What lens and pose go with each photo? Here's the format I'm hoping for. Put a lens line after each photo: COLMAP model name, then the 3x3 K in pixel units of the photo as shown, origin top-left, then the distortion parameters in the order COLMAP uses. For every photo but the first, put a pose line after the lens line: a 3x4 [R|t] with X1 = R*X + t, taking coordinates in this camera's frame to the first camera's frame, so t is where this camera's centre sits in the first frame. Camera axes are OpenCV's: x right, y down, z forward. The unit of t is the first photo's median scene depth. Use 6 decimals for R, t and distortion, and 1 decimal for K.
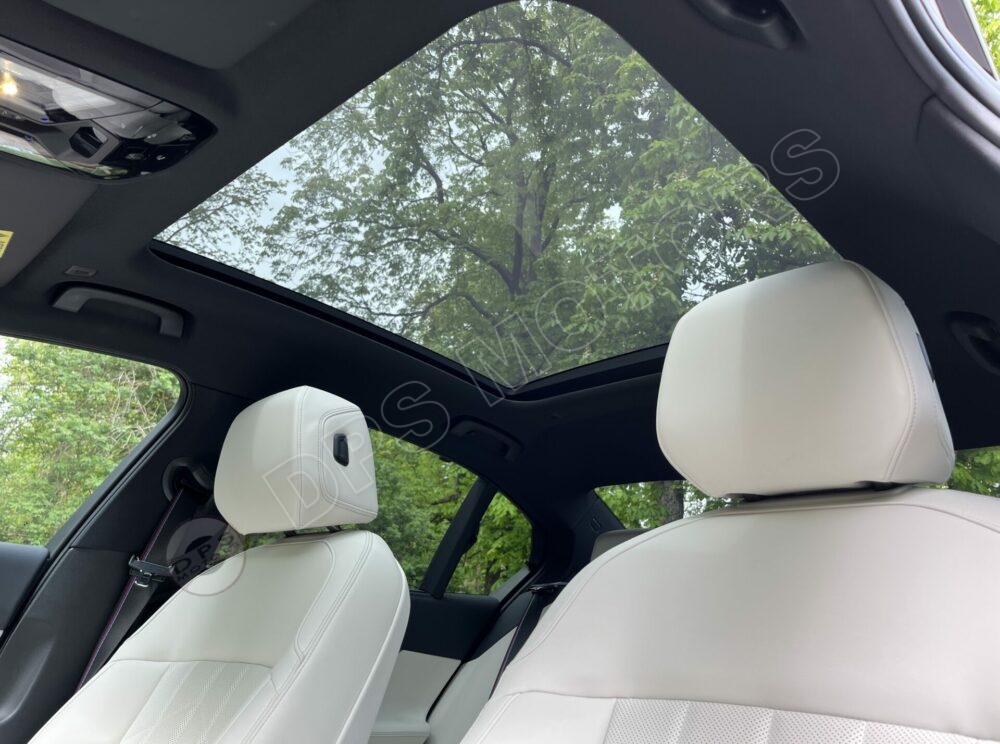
lens RADIAL K [[749.9, 0, 499.8], [0, 749.9, 369.3], [0, 0, 1]] dist [0.001694, -0.000038]
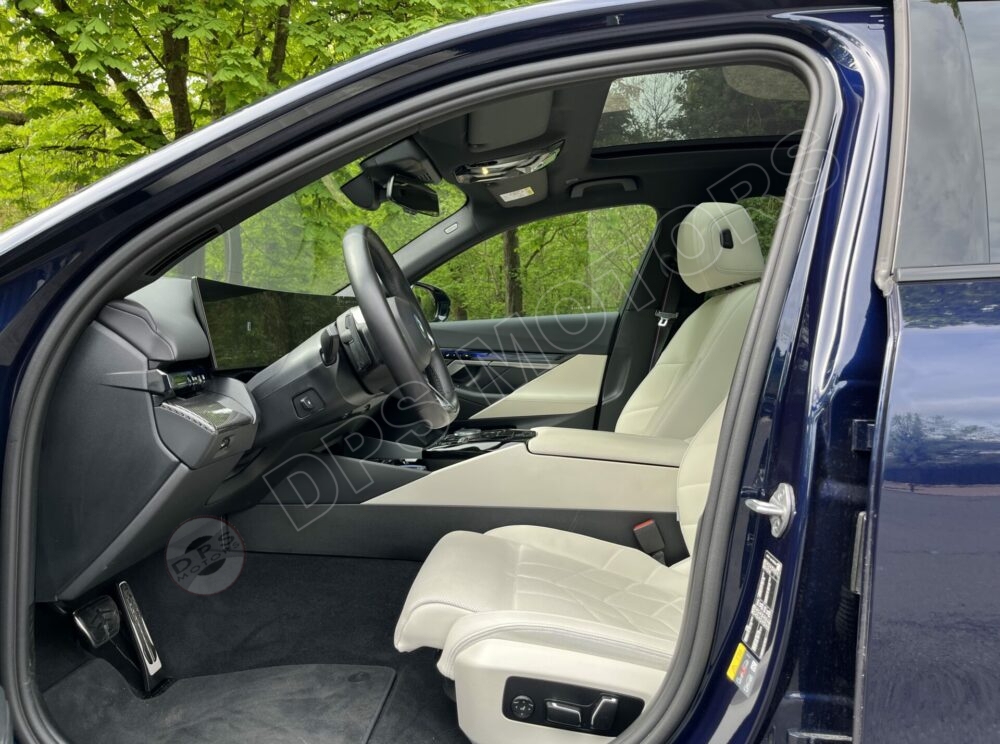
lens RADIAL K [[749.9, 0, 500.3], [0, 749.9, 373.7], [0, 0, 1]] dist [0.001694, -0.000038]
pose [[0.612432, -0.027847, -0.790033, 0.751678], [0.331335, 0.916403, 0.224549, -0.151067], [0.717736, -0.399286, 0.570461, -0.387816]]
